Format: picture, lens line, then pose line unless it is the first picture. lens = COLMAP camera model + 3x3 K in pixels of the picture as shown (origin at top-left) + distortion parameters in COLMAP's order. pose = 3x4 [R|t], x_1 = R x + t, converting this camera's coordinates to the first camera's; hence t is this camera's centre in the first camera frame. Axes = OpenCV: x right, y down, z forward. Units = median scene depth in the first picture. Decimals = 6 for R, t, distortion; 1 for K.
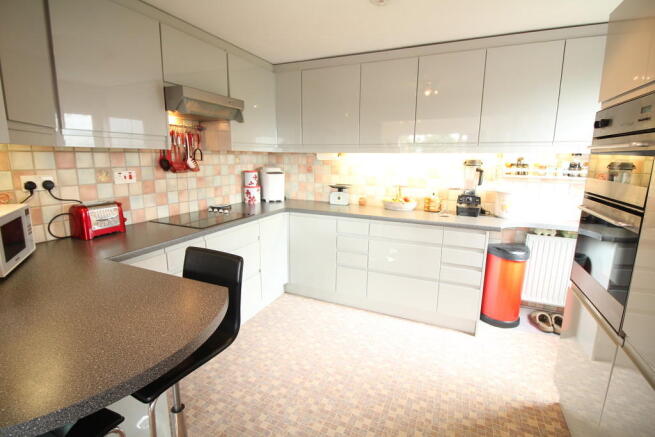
lens RADIAL K [[312.7, 0, 327.5], [0, 312.7, 218.5], [0, 0, 1]] dist [-0.001274, -0.000468]
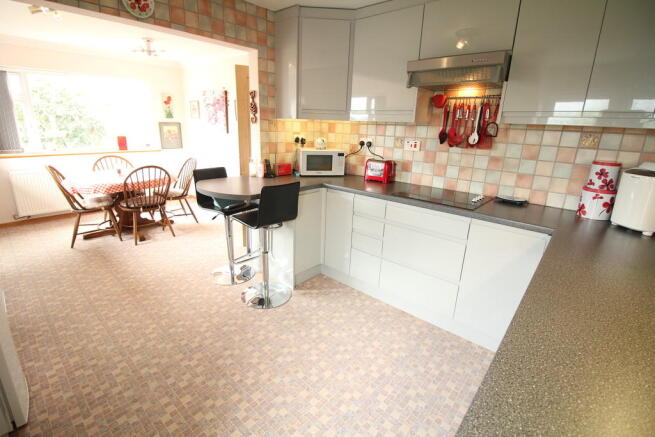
lens RADIAL K [[312.7, 0, 327.5], [0, 312.7, 218.5], [0, 0, 1]] dist [-0.001274, -0.000468]
pose [[-0.322150, 0.257181, -0.911086, 0.743635], [-0.219489, 0.915878, 0.336142, -0.225589], [0.920893, 0.308262, -0.238602, 1.144934]]
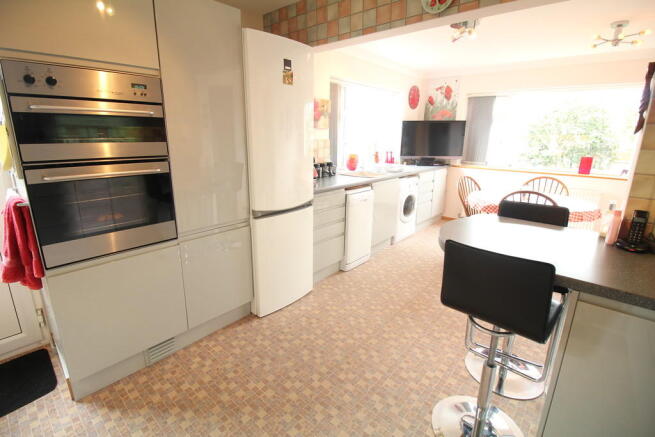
lens RADIAL K [[307.9, 0, 327.5], [0, 307.9, 218.5], [0, 0, 1]] dist [-0.002156, -0.000430]
pose [[-0.947973, -0.116851, 0.296131, -0.132397], [0.032383, 0.889983, 0.454843, -0.238414], [-0.316700, 0.440769, -0.839895, 1.201732]]
